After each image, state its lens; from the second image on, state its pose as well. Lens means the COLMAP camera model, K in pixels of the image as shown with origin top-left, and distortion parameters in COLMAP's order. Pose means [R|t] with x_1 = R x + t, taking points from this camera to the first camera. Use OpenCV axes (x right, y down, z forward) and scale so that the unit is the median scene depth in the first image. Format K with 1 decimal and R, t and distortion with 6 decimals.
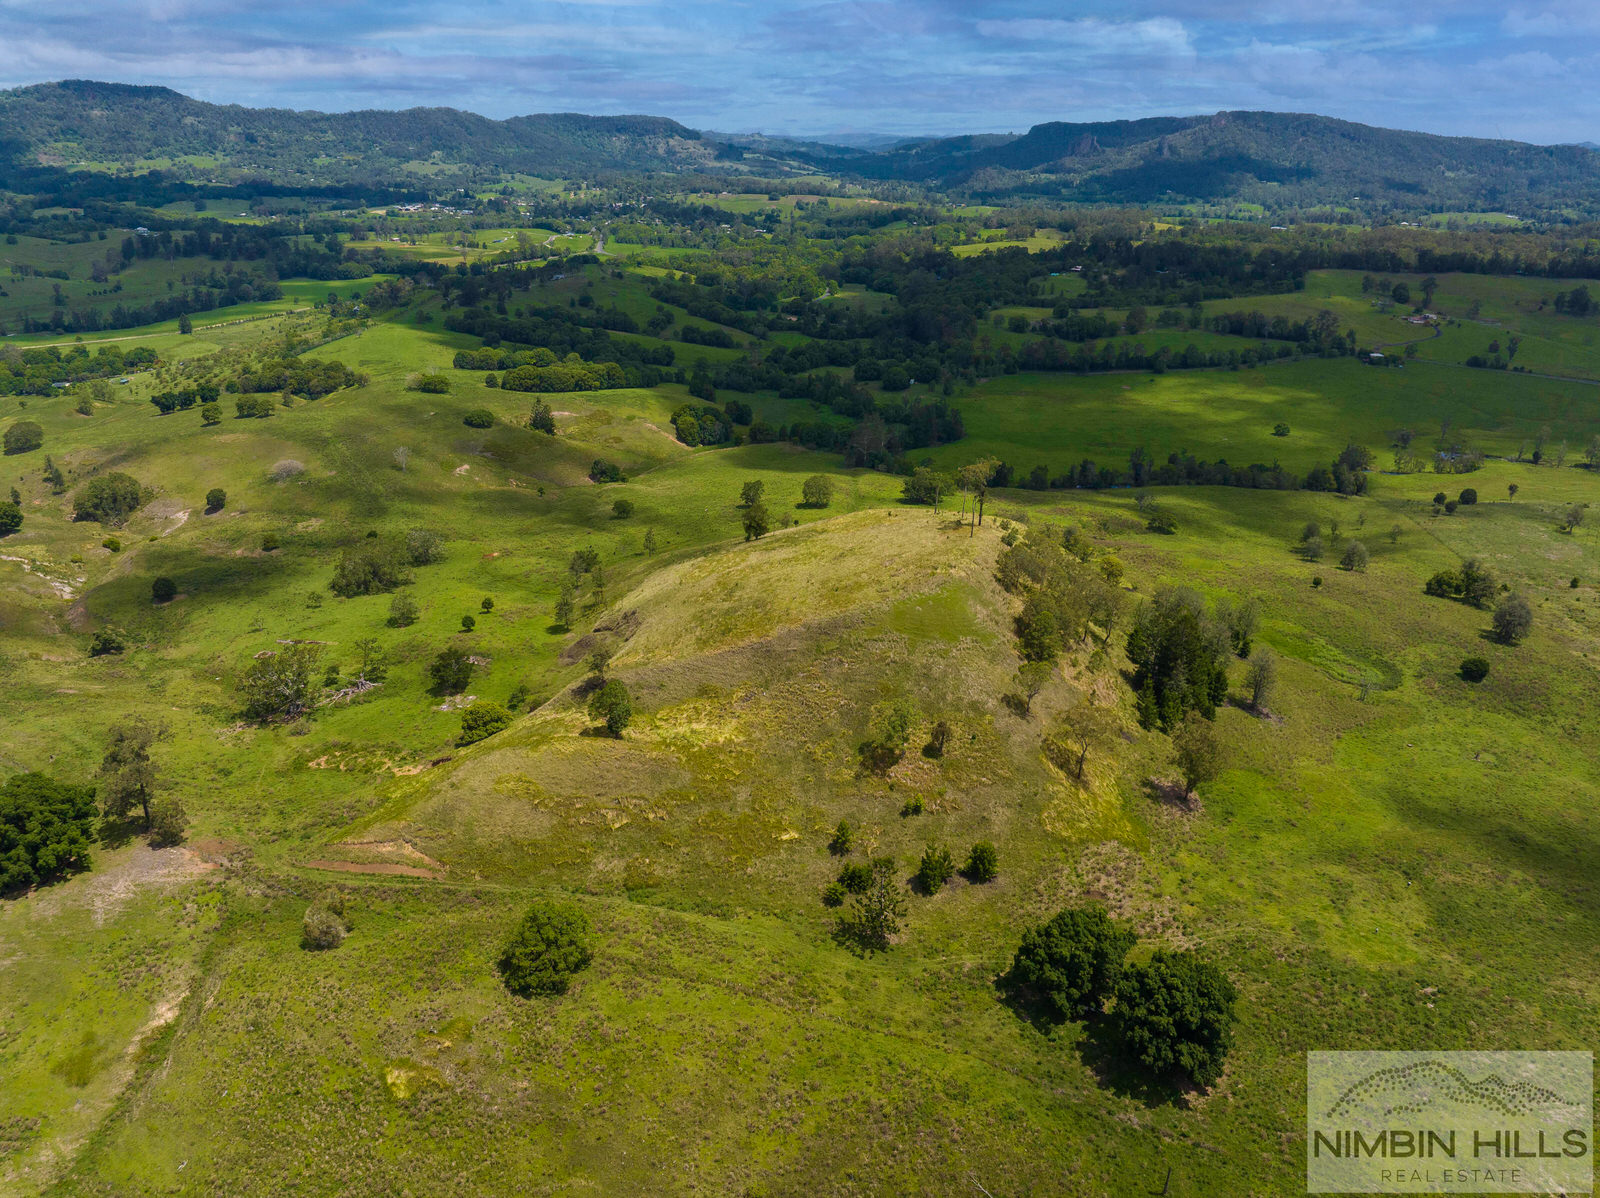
lens RADIAL K [[1133.0, 0, 808.6], [0, 1133.0, 591.1], [0, 0, 1]] dist [-0.049785, 0.019978]
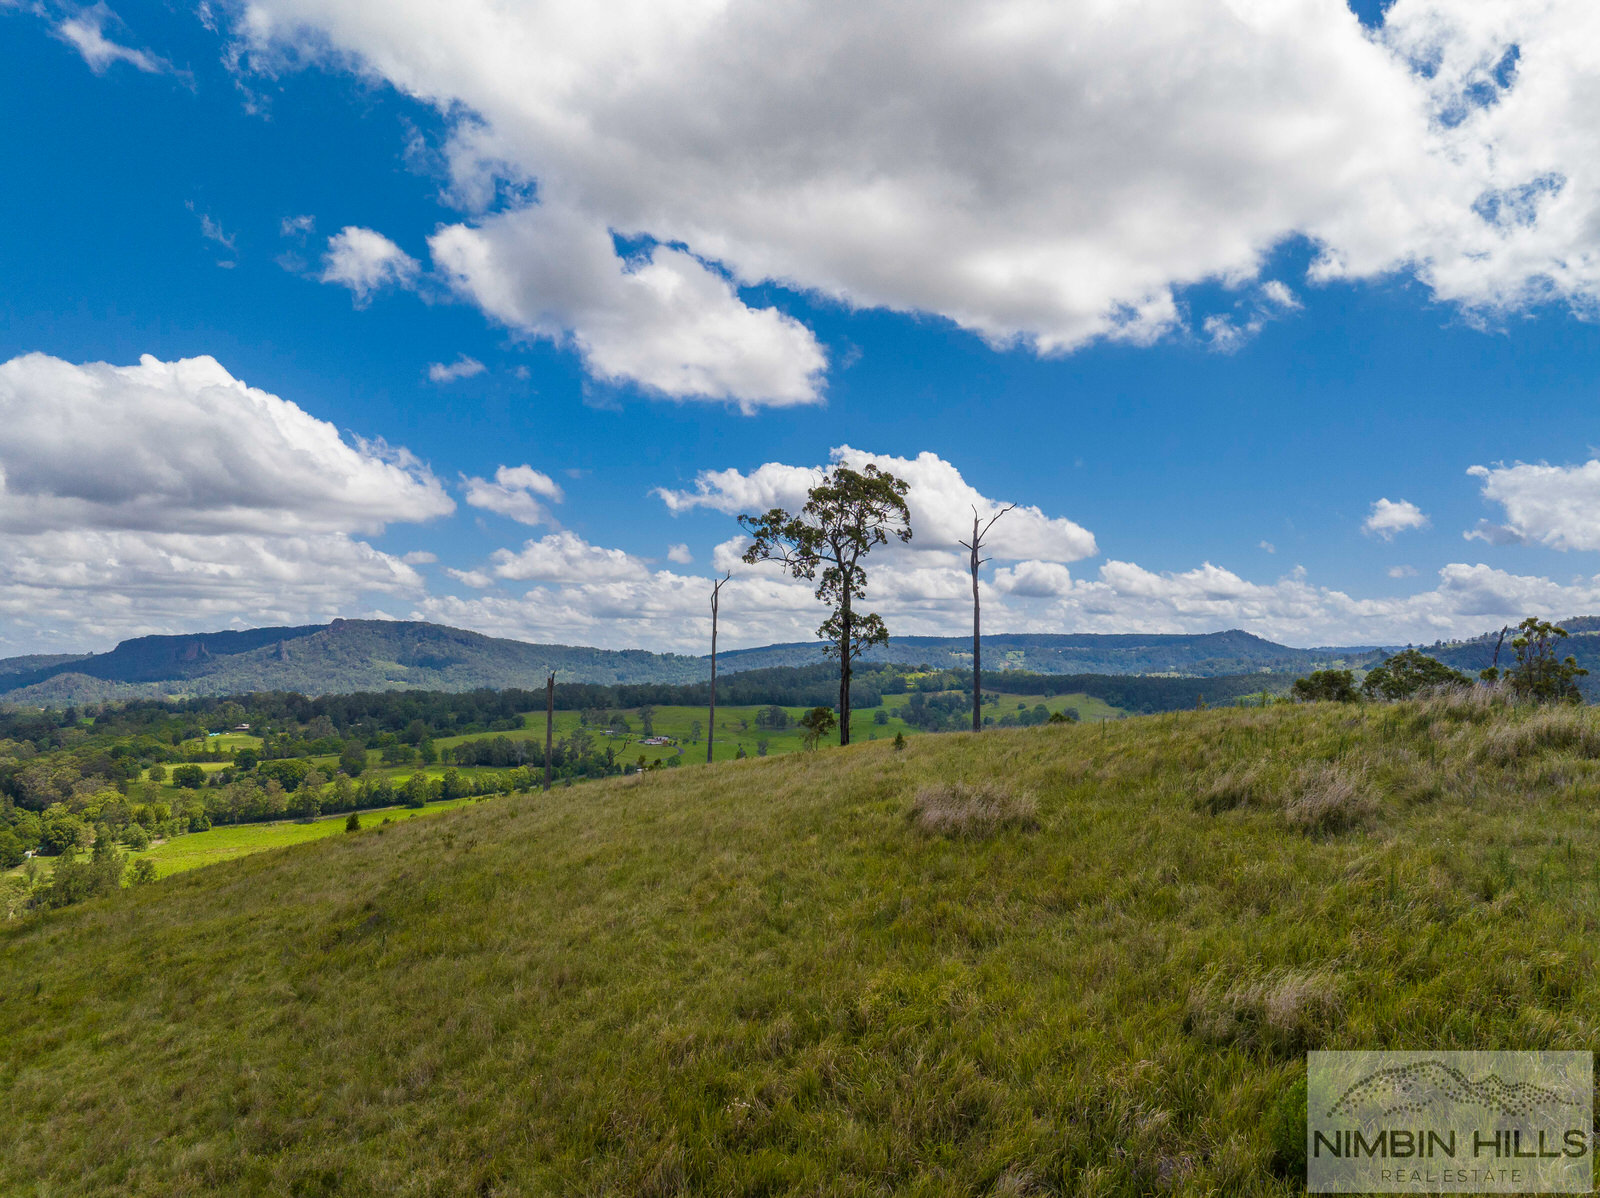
lens RADIAL K [[1133.0, 0, 804.2], [0, 1133.0, 595.2], [0, 0, 1]] dist [-0.049785, 0.019978]
pose [[0.738045, 0.033420, 0.673923, -0.005270], [0.265056, 0.904127, -0.335111, -0.002785], [-0.620512, 0.425954, 0.658428, 0.240782]]
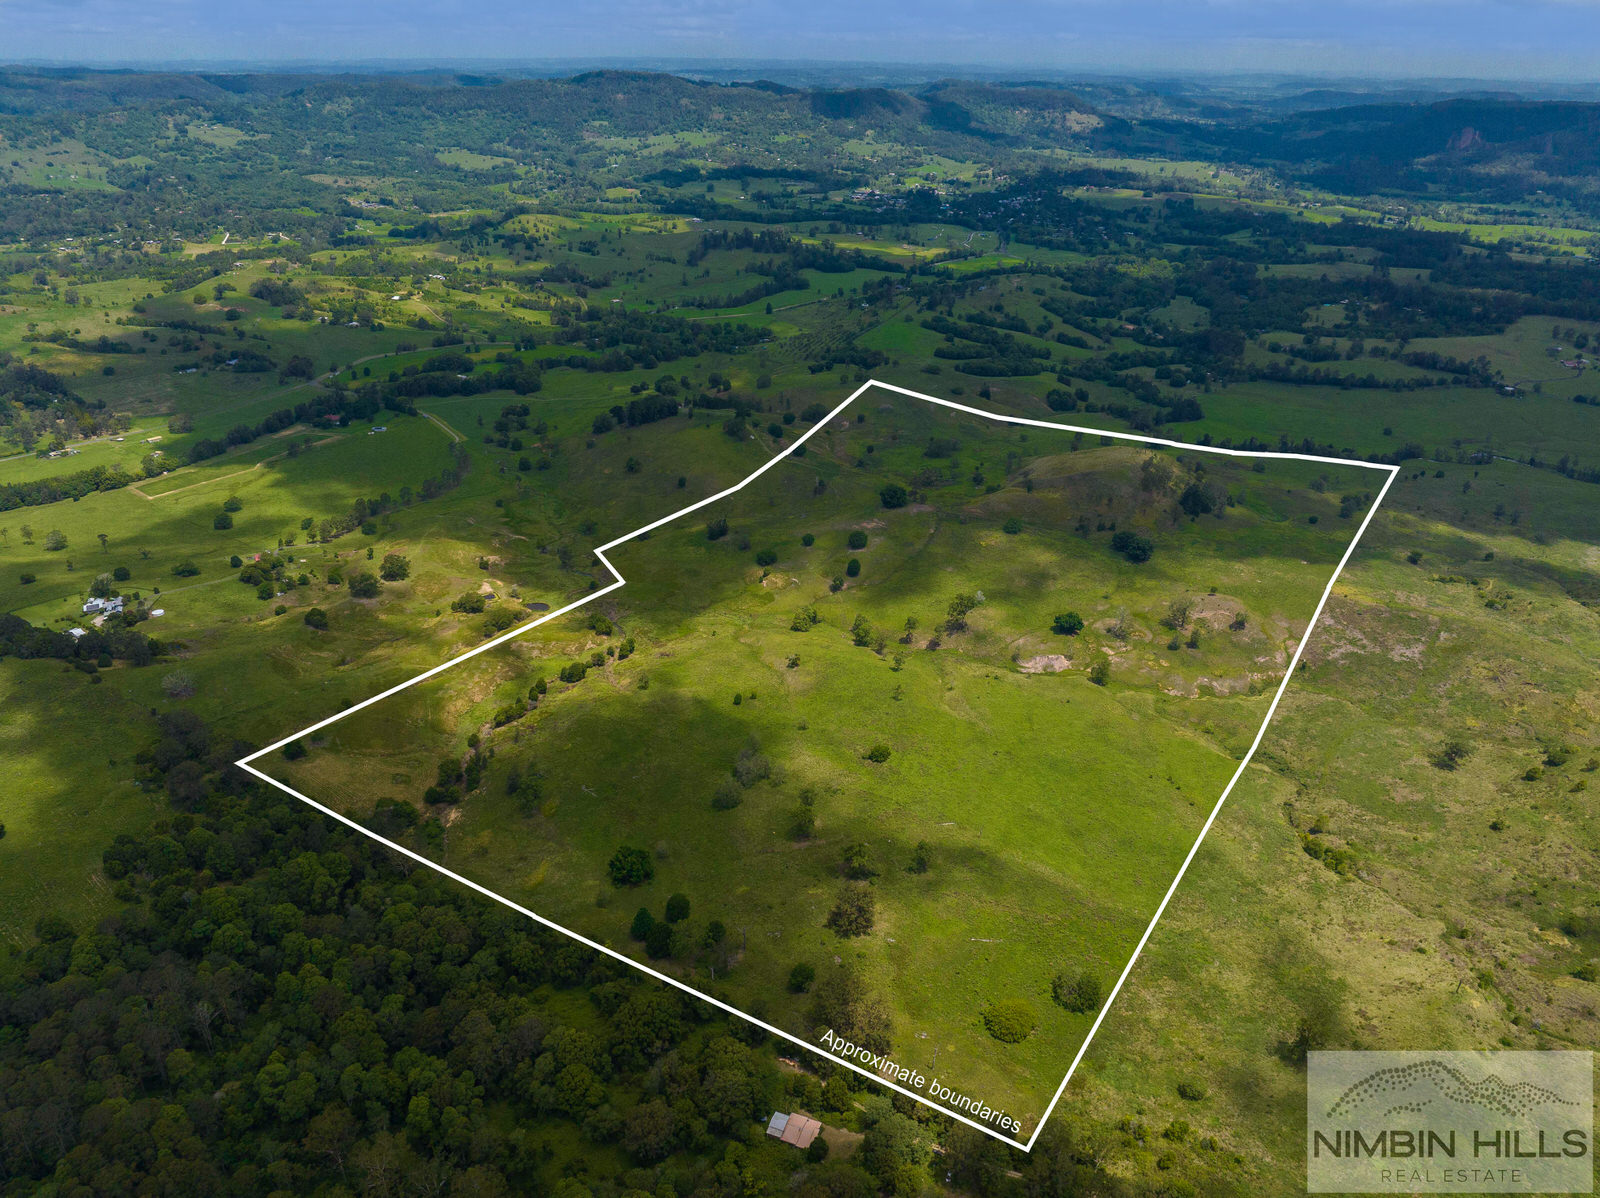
lens RADIAL K [[1133.0, 0, 806.2], [0, 1133.0, 592.7], [0, 0, 1]] dist [-0.049785, 0.019978]
pose [[0.948456, 0.135942, -0.286269, 0.059776], [-0.118950, 0.989986, 0.076019, 0.057637], [0.293737, -0.038049, 0.955129, -0.663895]]
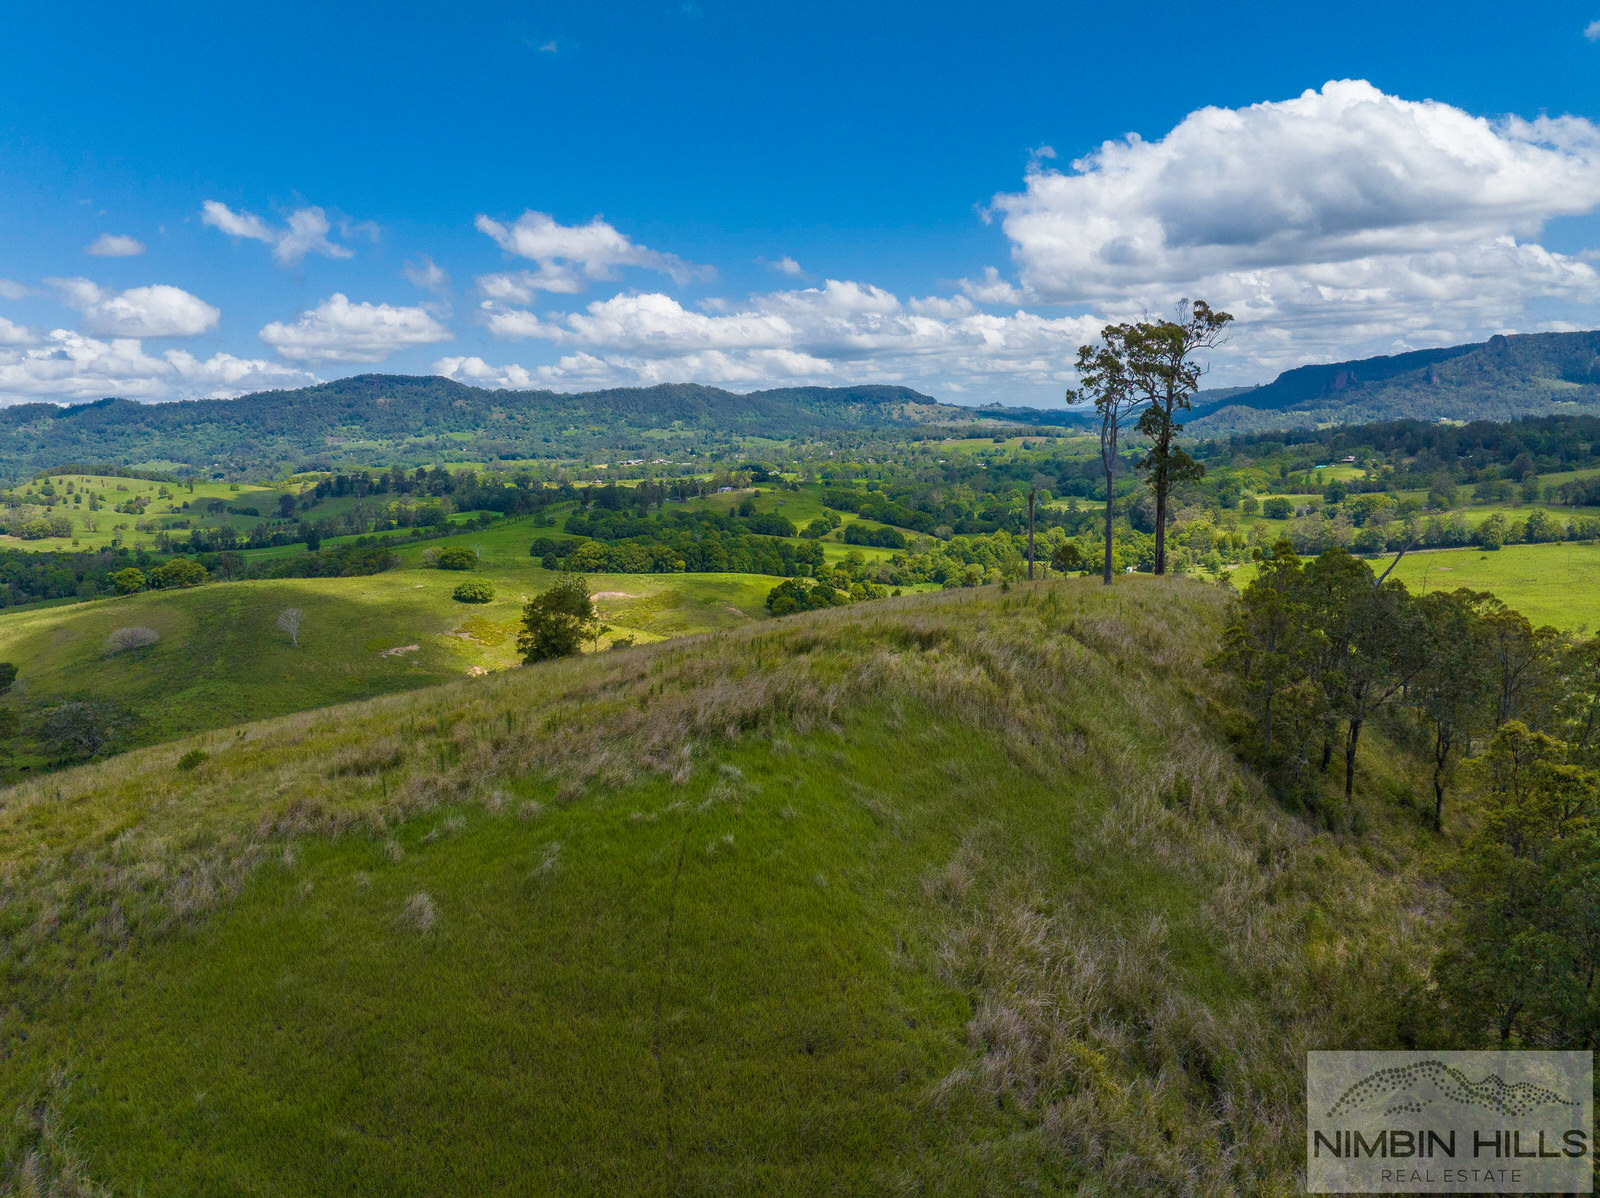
lens RADIAL K [[1133.0, 0, 807.1], [0, 1133.0, 591.8], [0, 0, 1]] dist [-0.049785, 0.019978]
pose [[0.976021, -0.022394, -0.216521, 0.037154], [-0.028639, 0.972837, -0.229714, 0.002159], [0.215784, 0.230407, 0.948868, 0.213373]]
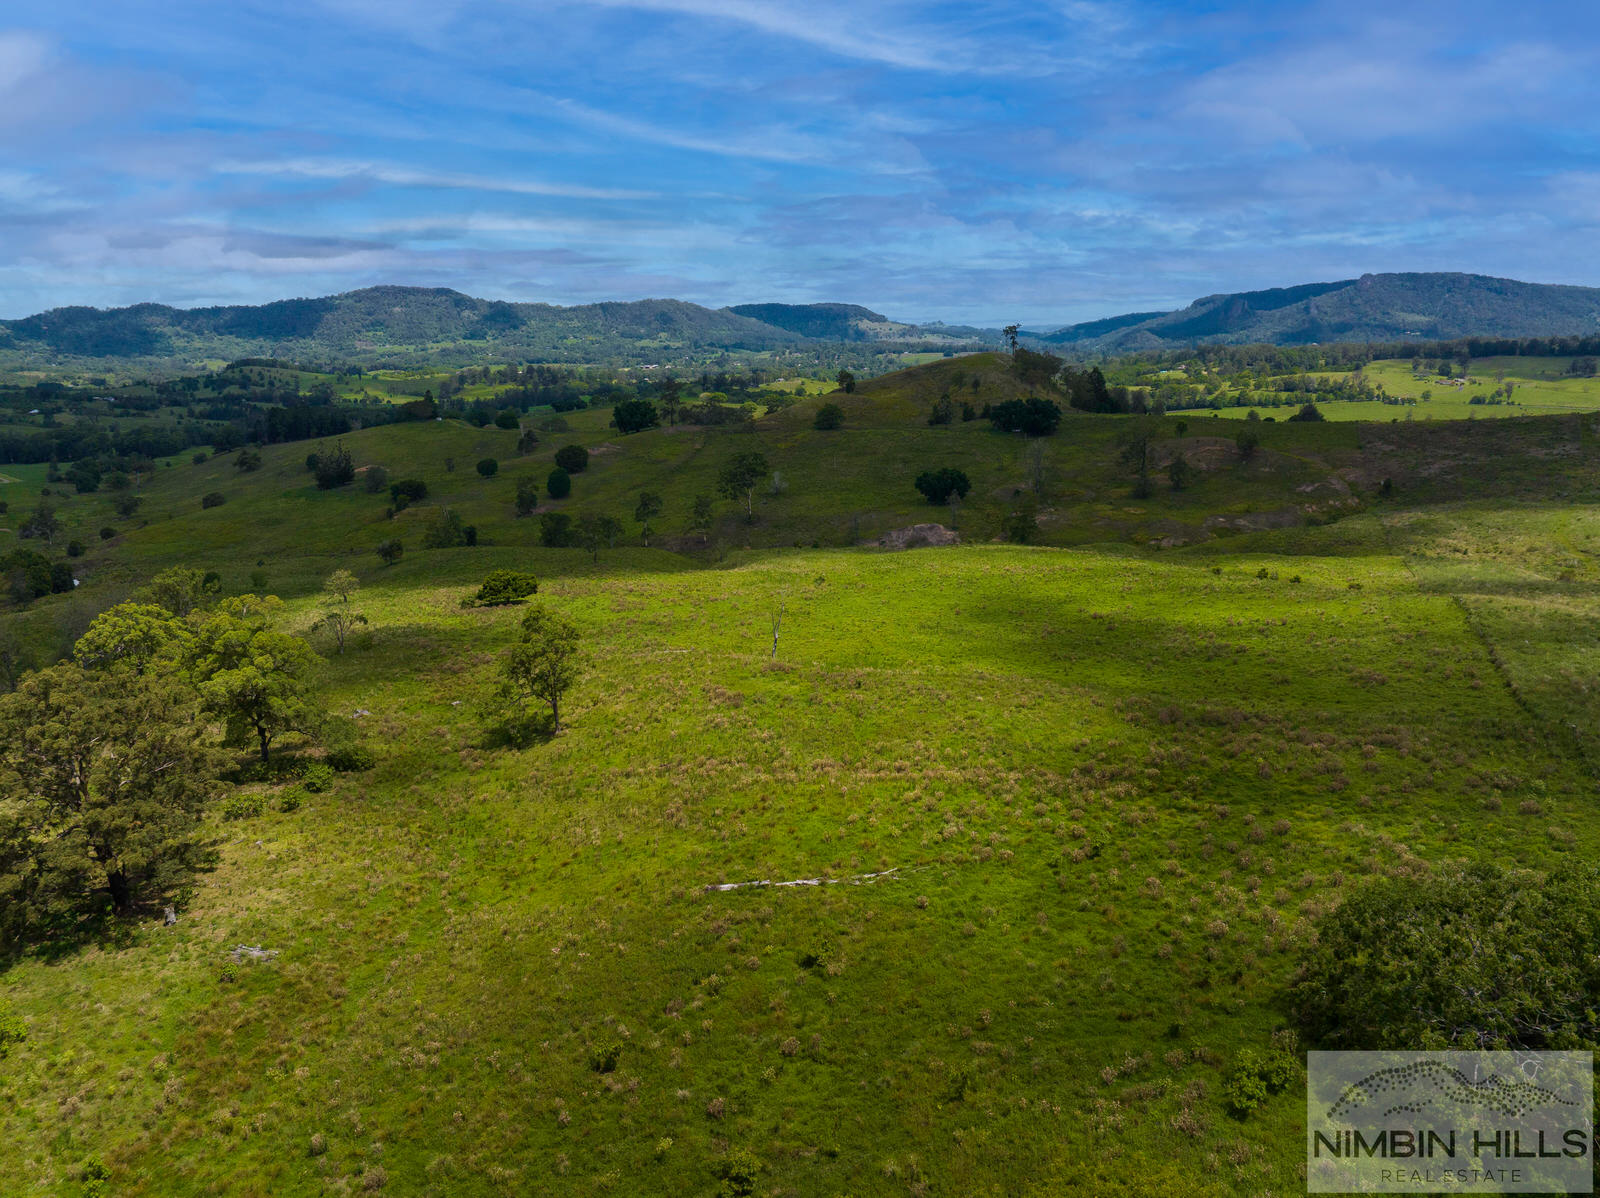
lens RADIAL K [[1133.0, 0, 808.2], [0, 1133.0, 589.6], [0, 0, 1]] dist [-0.049785, 0.019978]
pose [[0.987166, -0.000410, -0.159699, 0.031872], [-0.025693, 0.986562, -0.161352, 0.210008], [0.157619, 0.163384, 0.973890, -0.305735]]
